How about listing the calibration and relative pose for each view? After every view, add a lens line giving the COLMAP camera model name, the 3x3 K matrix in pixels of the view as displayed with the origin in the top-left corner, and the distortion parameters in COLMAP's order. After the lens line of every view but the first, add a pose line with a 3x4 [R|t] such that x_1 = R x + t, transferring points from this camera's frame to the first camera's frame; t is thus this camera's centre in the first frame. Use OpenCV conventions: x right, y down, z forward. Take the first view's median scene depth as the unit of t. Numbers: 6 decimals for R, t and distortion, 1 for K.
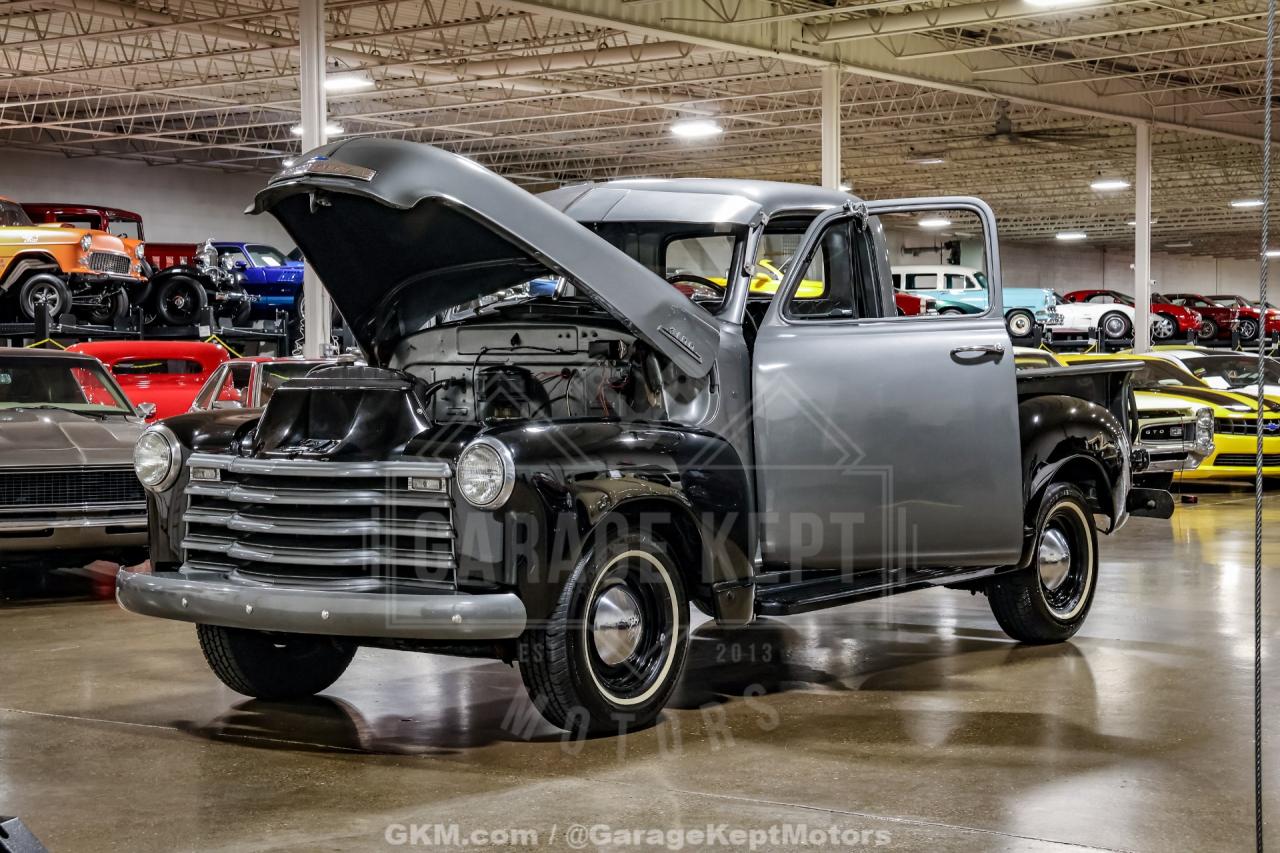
lens RADIAL K [[2203.3, 0, 640.0], [0, 2203.3, 426.5], [0, 0, 1]] dist [0.192569, 0.199416]
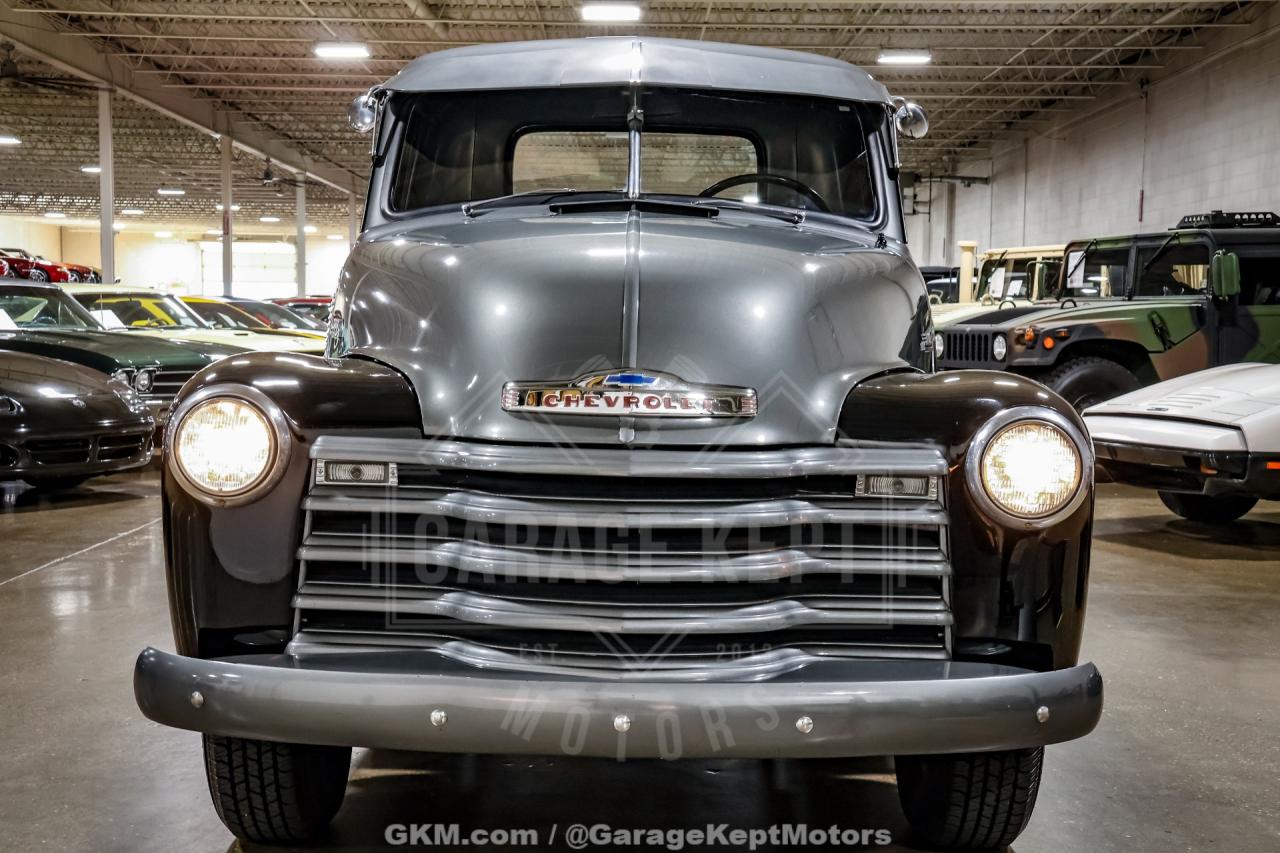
lens RADIAL K [[1757.3, 0, 640.0], [0, 1757.3, 426.5], [0, 0, 1]] dist [0.059437, 0.491545]
pose [[0.801612, -0.019839, 0.597516, -0.145570], [-0.002616, 0.999323, 0.036690, -0.002421], [-0.597839, -0.030974, 0.801017, 0.219766]]
